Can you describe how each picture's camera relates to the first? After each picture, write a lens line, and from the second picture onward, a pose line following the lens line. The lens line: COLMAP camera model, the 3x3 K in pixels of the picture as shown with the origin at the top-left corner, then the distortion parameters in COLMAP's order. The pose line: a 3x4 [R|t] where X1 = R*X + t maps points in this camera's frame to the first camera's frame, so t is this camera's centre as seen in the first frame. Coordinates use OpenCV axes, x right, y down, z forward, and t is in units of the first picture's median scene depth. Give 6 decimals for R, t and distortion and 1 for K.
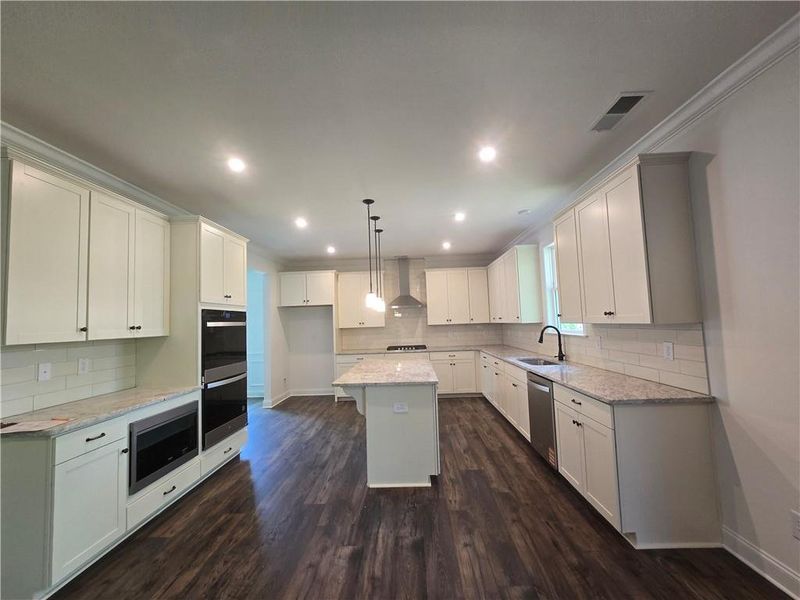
lens RADIAL K [[329.7, 0, 403.9], [0, 329.7, 298.9], [0, 0, 1]] dist [0.000202, -0.001174]
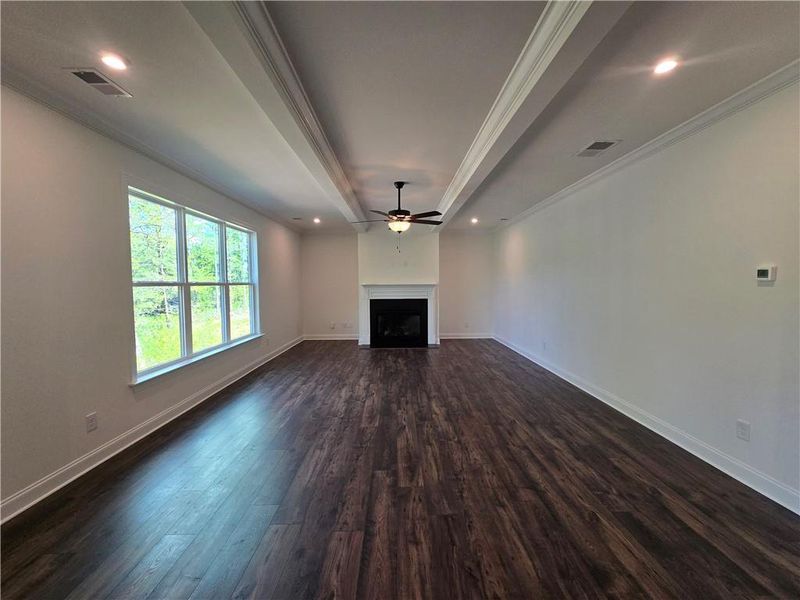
lens RADIAL K [[329.7, 0, 405.2], [0, 329.7, 302.5], [0, 0, 1]] dist [0.000202, -0.001174]
pose [[-0.998298, 0.032810, -0.048213, -0.007665], [0.033463, 0.999358, -0.012798, 0.030755], [0.047762, -0.014389, -0.998755, 0.411242]]
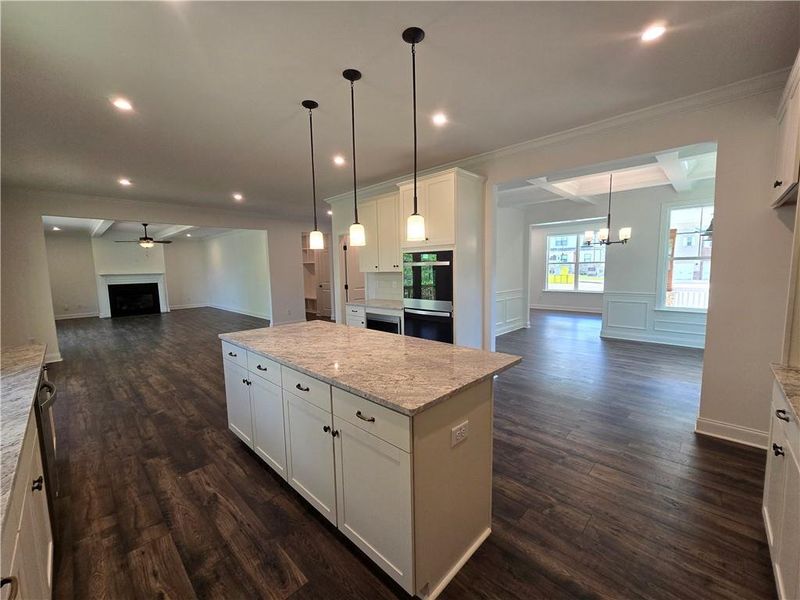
lens RADIAL K [[329.7, 0, 405.9], [0, 329.7, 301.7], [0, 0, 1]] dist [0.000202, -0.001174]
pose [[-0.673638, 0.117149, -0.729718, 0.433656], [0.089787, 0.993016, 0.076532, 0.129255], [0.733587, -0.013964, -0.679452, 2.087407]]
